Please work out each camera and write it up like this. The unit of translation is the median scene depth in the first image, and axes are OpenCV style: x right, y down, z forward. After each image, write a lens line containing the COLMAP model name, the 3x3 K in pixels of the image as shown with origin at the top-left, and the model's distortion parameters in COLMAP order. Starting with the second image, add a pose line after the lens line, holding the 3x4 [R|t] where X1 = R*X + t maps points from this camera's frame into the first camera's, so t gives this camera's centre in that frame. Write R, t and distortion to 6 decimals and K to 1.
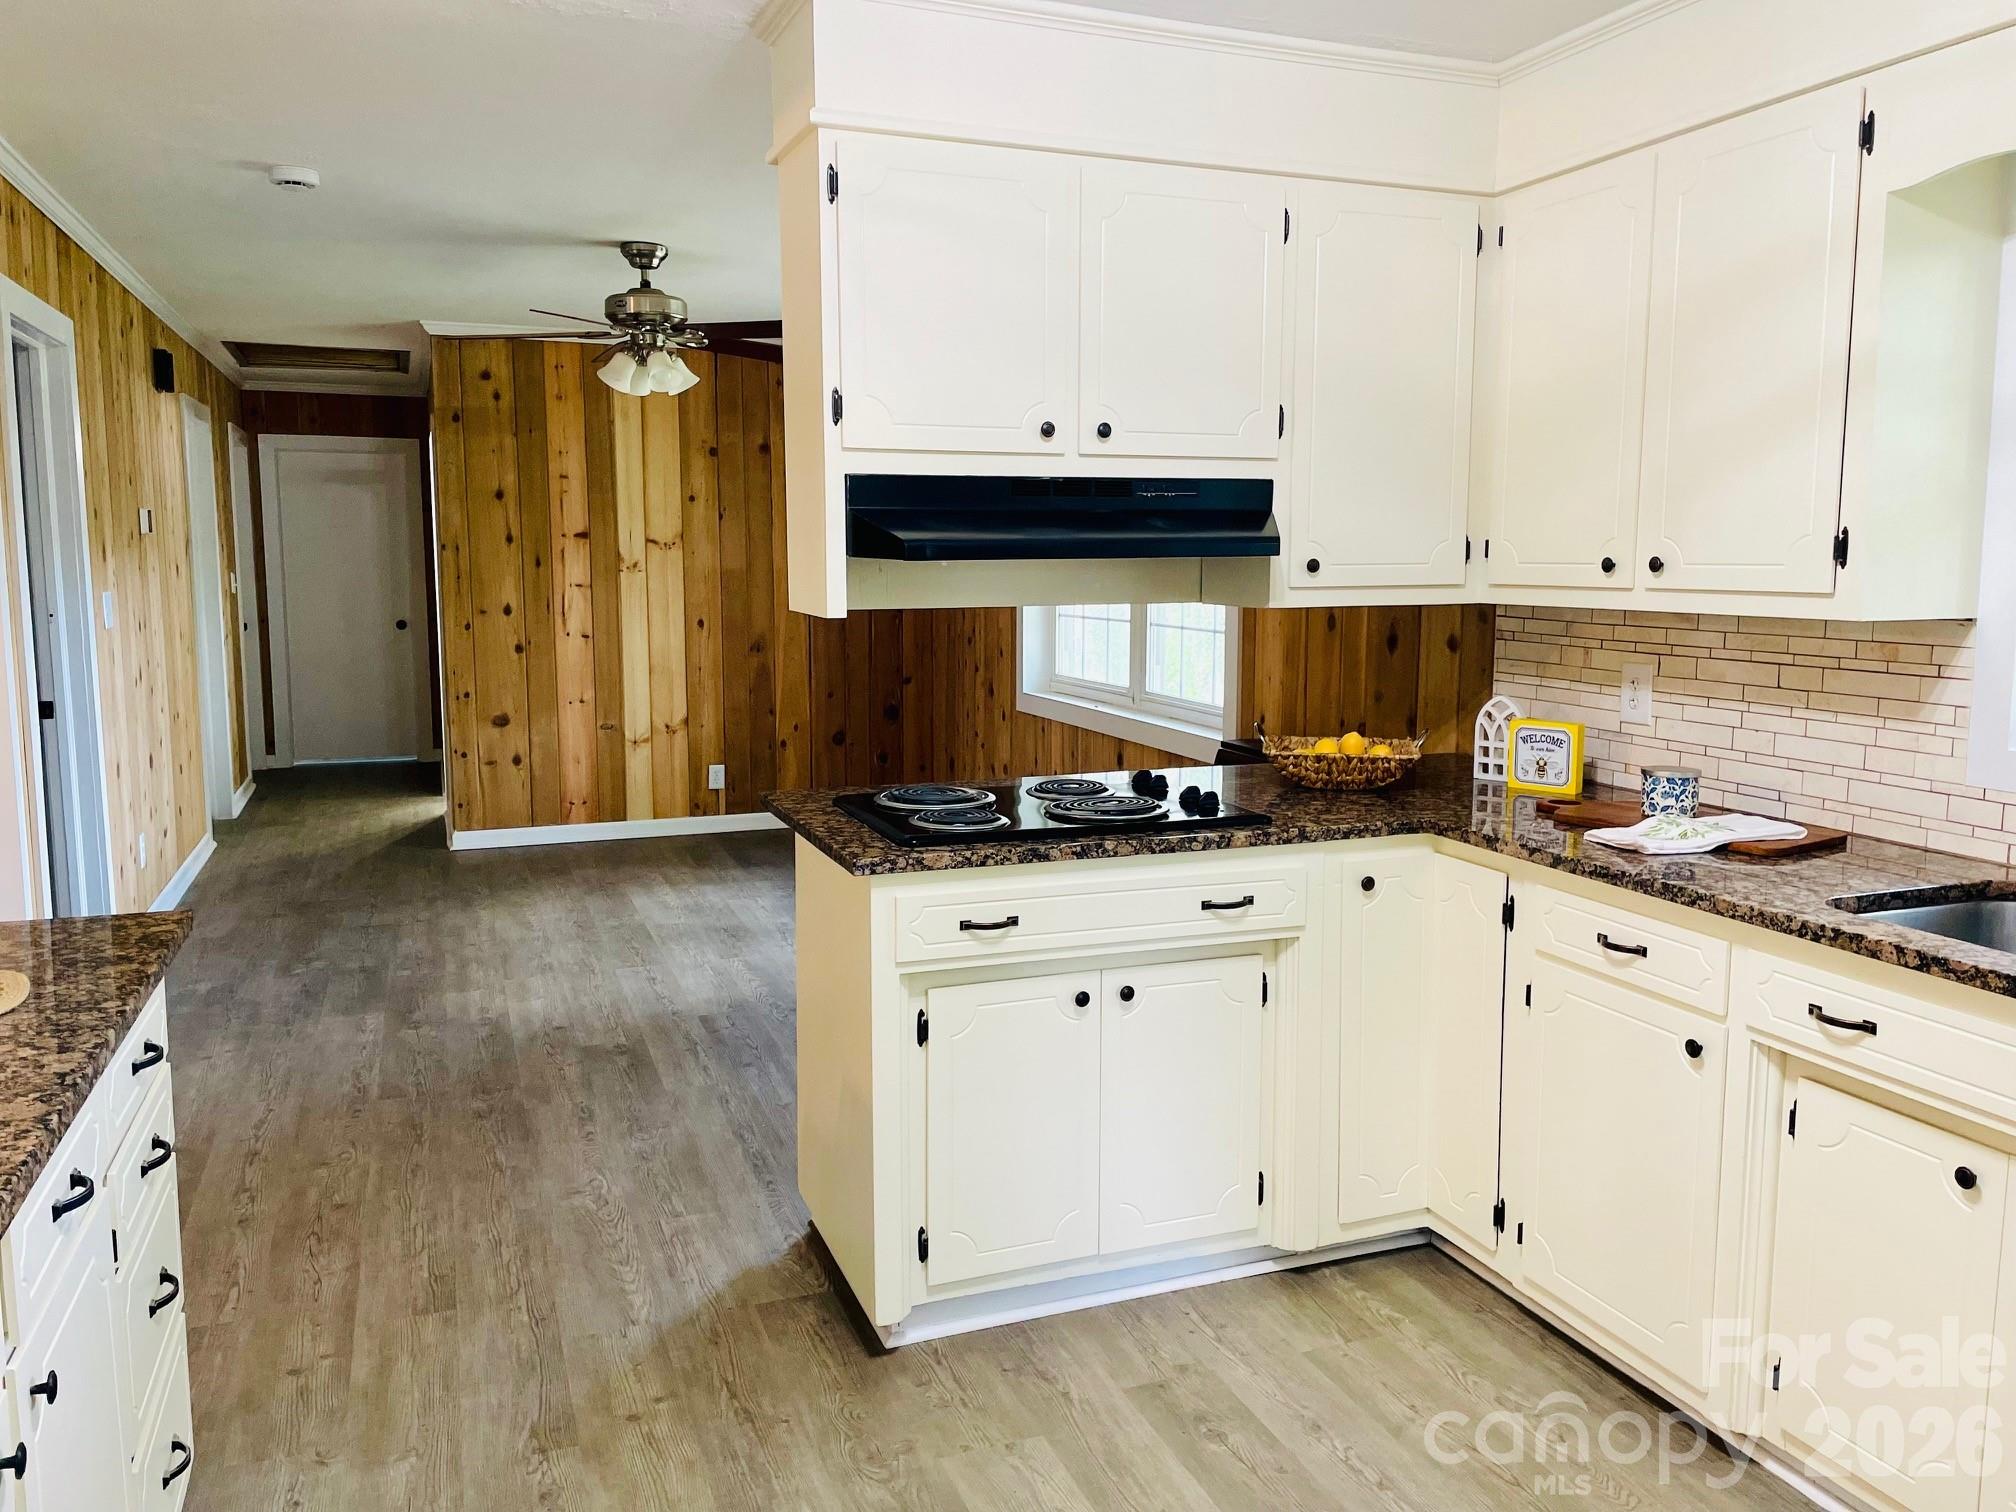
lens RADIAL K [[1513.2, 0, 1022.6], [0, 1513.2, 733.8], [0, 0, 1]] dist [0.117544, -0.167789]
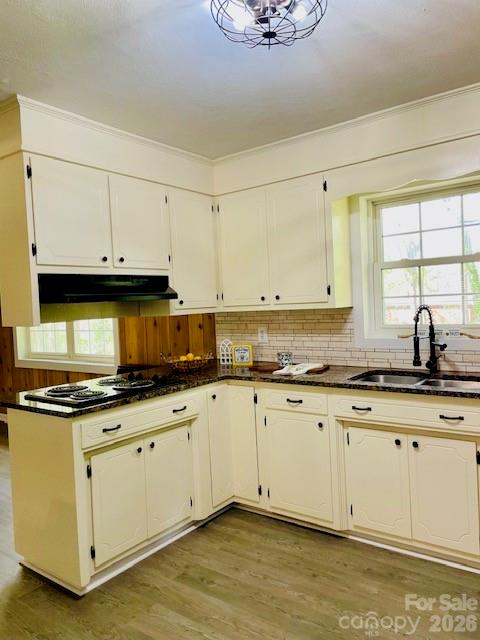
lens RADIAL K [[480.4, 0, 243.0], [0, 480.4, 319.2], [0, 0, 1]] dist [0.117544, -0.167789]
pose [[0.851607, -0.059028, 0.520847, -0.226401], [0.110163, 0.991602, -0.067743, 0.008933], [-0.512474, 0.115069, 0.850958, 0.062143]]
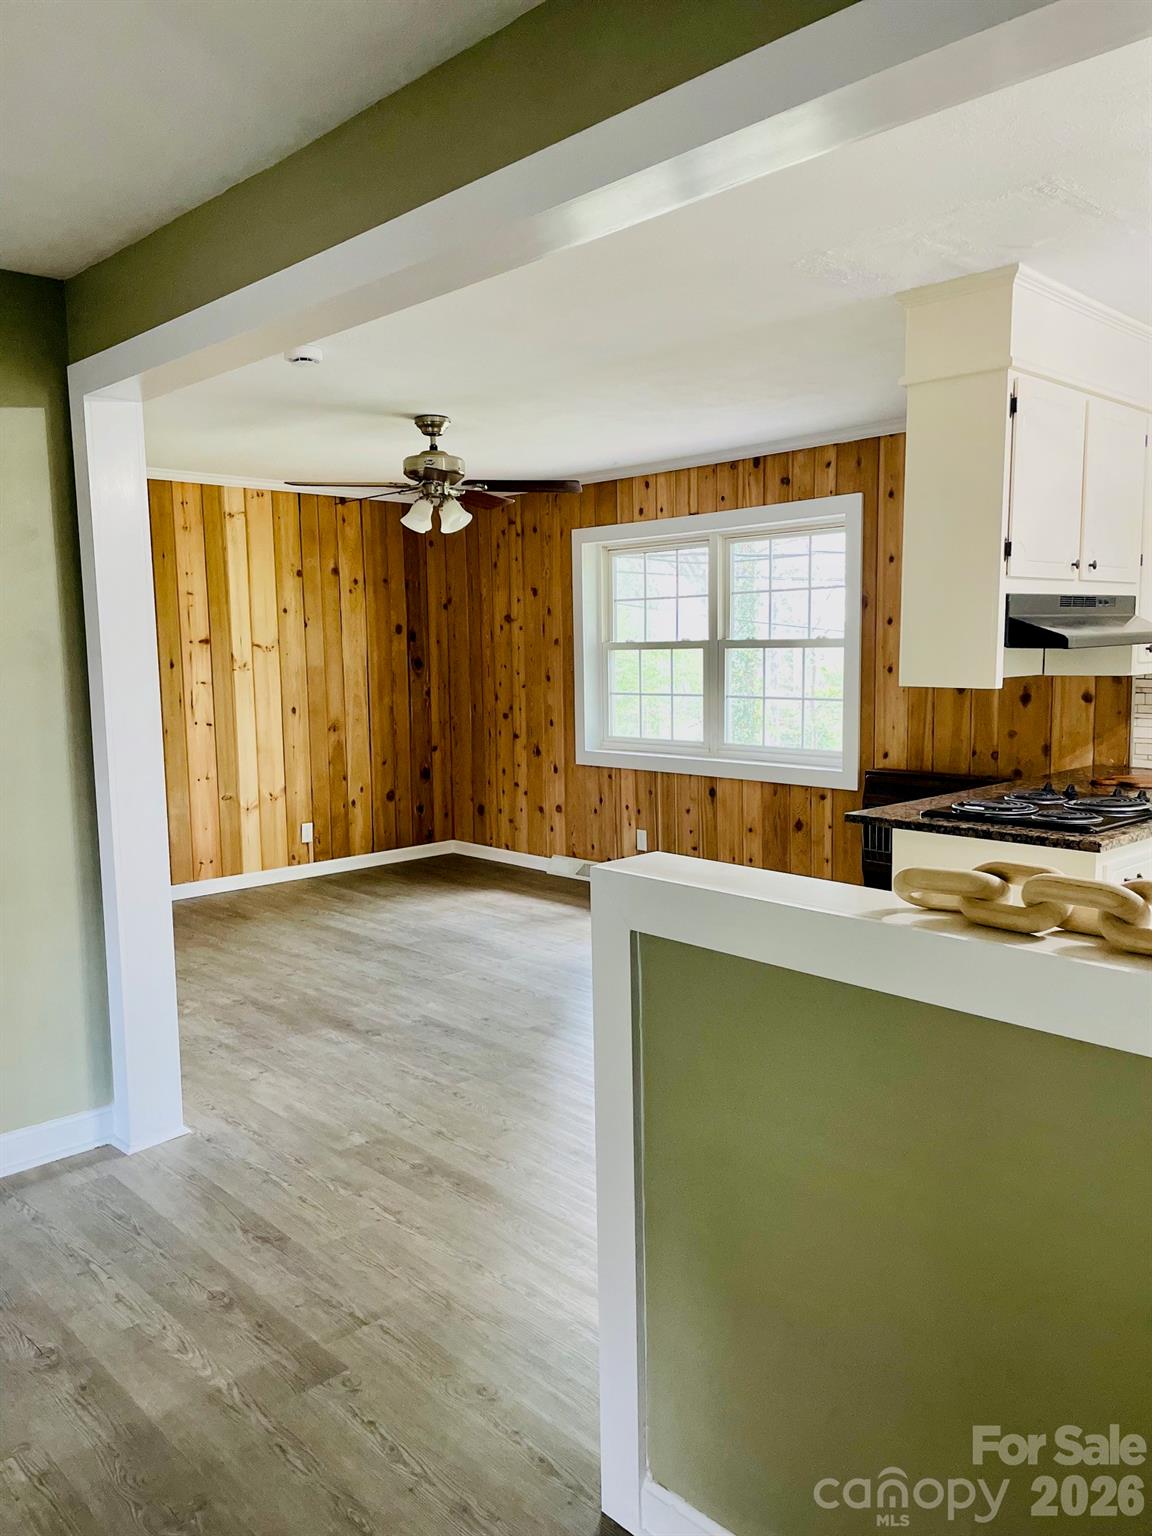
lens RADIAL K [[1152.9, 0, 583.2], [0, 1152.9, 766.2], [0, 0, 1]] dist [0.117544, -0.167789]
pose [[0.923565, -0.056037, 0.379325, -0.821063], [0.062789, 0.998012, -0.005443, -0.016212], [-0.378266, 0.028844, 0.925248, 0.074571]]
